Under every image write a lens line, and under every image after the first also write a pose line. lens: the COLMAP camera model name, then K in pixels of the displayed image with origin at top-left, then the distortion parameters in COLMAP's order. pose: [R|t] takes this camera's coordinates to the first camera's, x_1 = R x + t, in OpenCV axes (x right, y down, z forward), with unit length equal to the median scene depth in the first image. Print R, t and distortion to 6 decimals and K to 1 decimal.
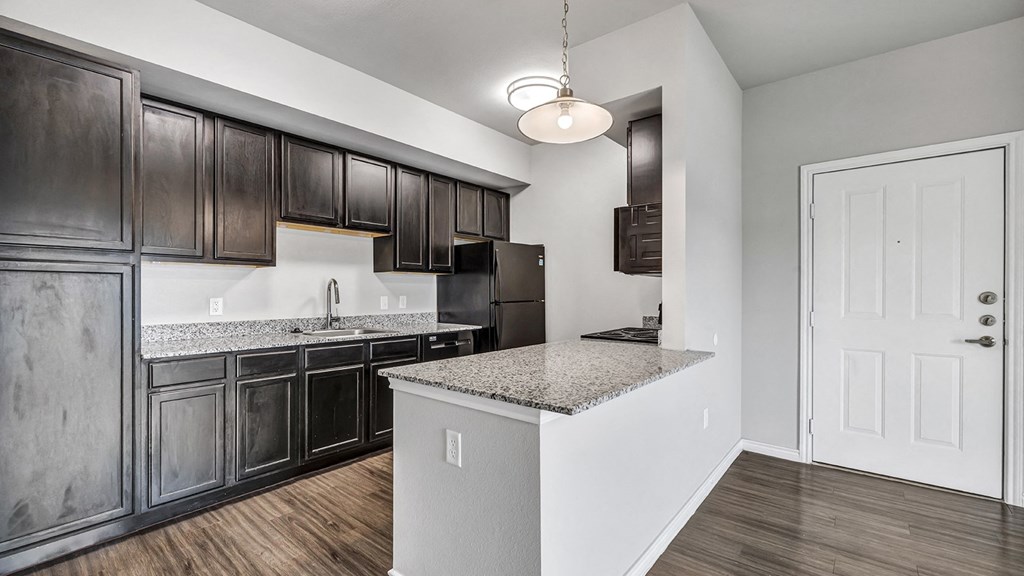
lens RADIAL K [[456.0, 0, 511.8], [0, 456.0, 291.8], [0, 0, 1]] dist [-0.000861, -0.000204]
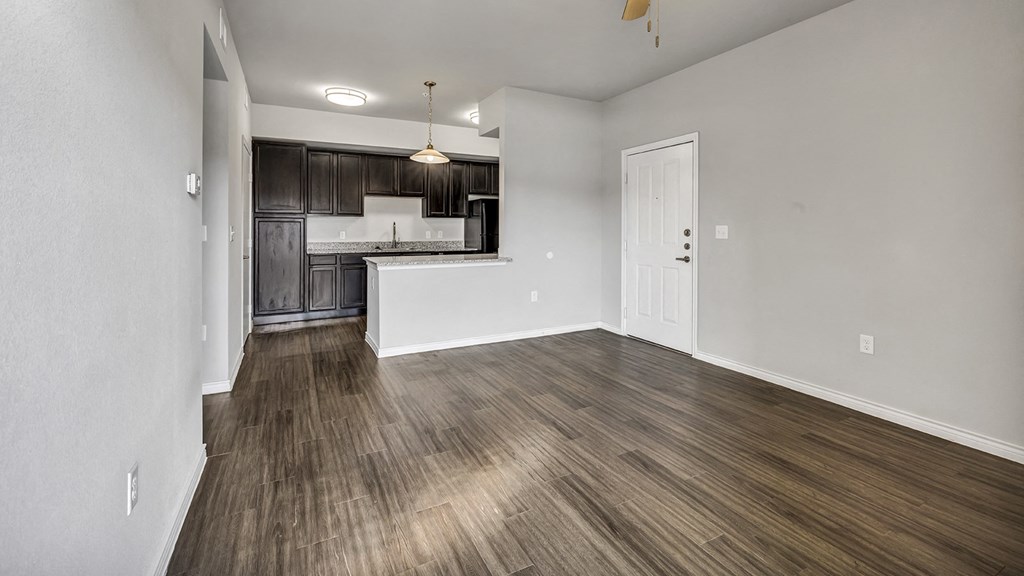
lens RADIAL K [[464.3, 0, 496.7], [0, 464.3, 229.0], [0, 0, 1]] dist [0.000729, 0.000041]
pose [[0.901391, 0.001498, -0.433002, 1.029640], [-0.000665, 0.999998, 0.002076, -0.002600], [0.433005, -0.001583, 0.901390, -0.726238]]
